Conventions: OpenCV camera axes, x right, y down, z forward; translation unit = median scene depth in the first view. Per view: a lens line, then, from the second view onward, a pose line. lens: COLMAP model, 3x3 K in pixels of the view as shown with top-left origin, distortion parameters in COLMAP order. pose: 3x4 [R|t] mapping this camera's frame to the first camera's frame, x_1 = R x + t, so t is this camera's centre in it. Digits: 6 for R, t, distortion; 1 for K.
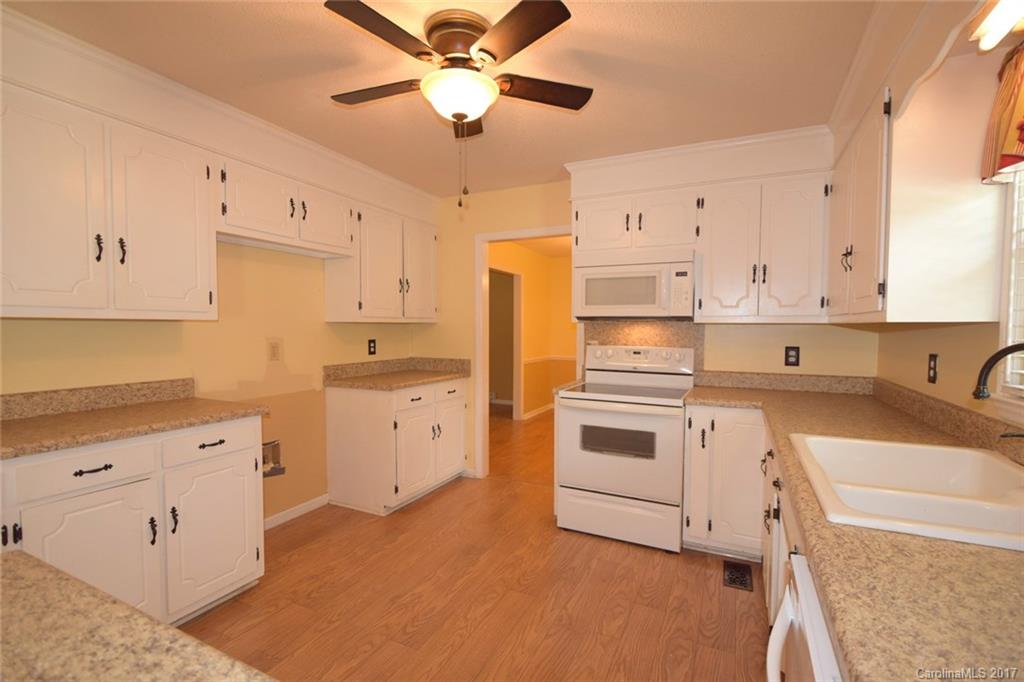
lens RADIAL K [[466.1, 0, 510.8], [0, 466.1, 349.5], [0, 0, 1]] dist [0.008496, -0.004474]
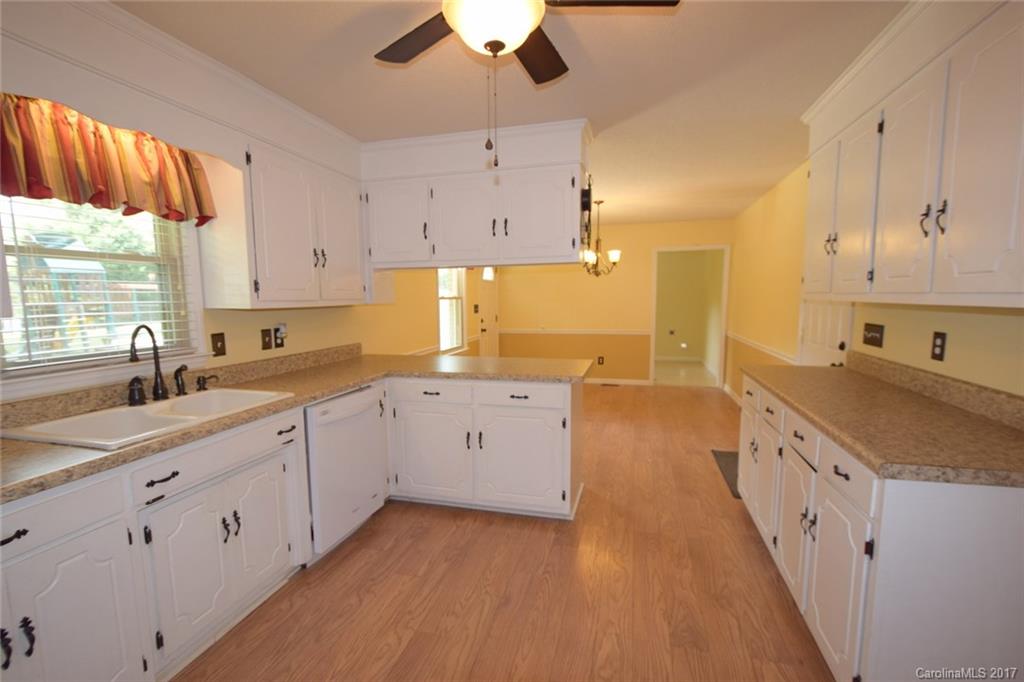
lens RADIAL K [[466.1, 0, 509.6], [0, 466.1, 351.0], [0, 0, 1]] dist [0.008496, -0.004474]
pose [[-0.983086, 0.026614, -0.181202, 0.013807], [-0.003225, 0.986716, 0.162420, -0.081469], [0.183118, 0.160257, -0.969941, 1.169706]]
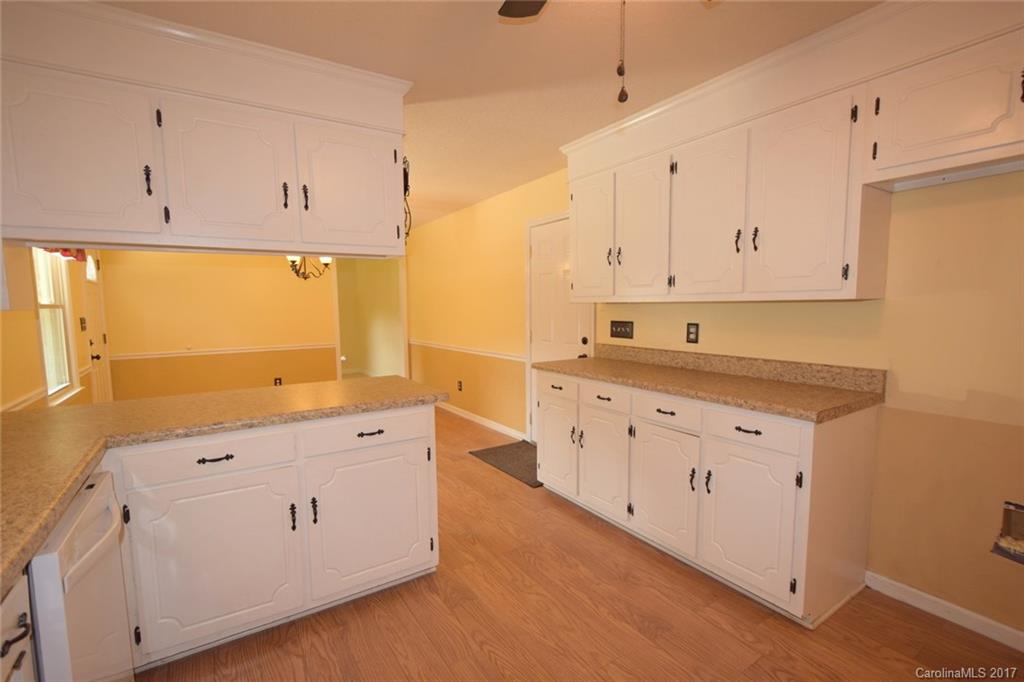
lens RADIAL K [[466.1, 0, 510.3], [0, 466.1, 351.9], [0, 0, 1]] dist [0.008496, -0.004474]
pose [[-0.519678, 0.087431, -0.849877, 0.306601], [-0.030252, 0.992243, 0.120576, -0.043708], [0.853826, 0.088371, -0.513002, 0.774981]]
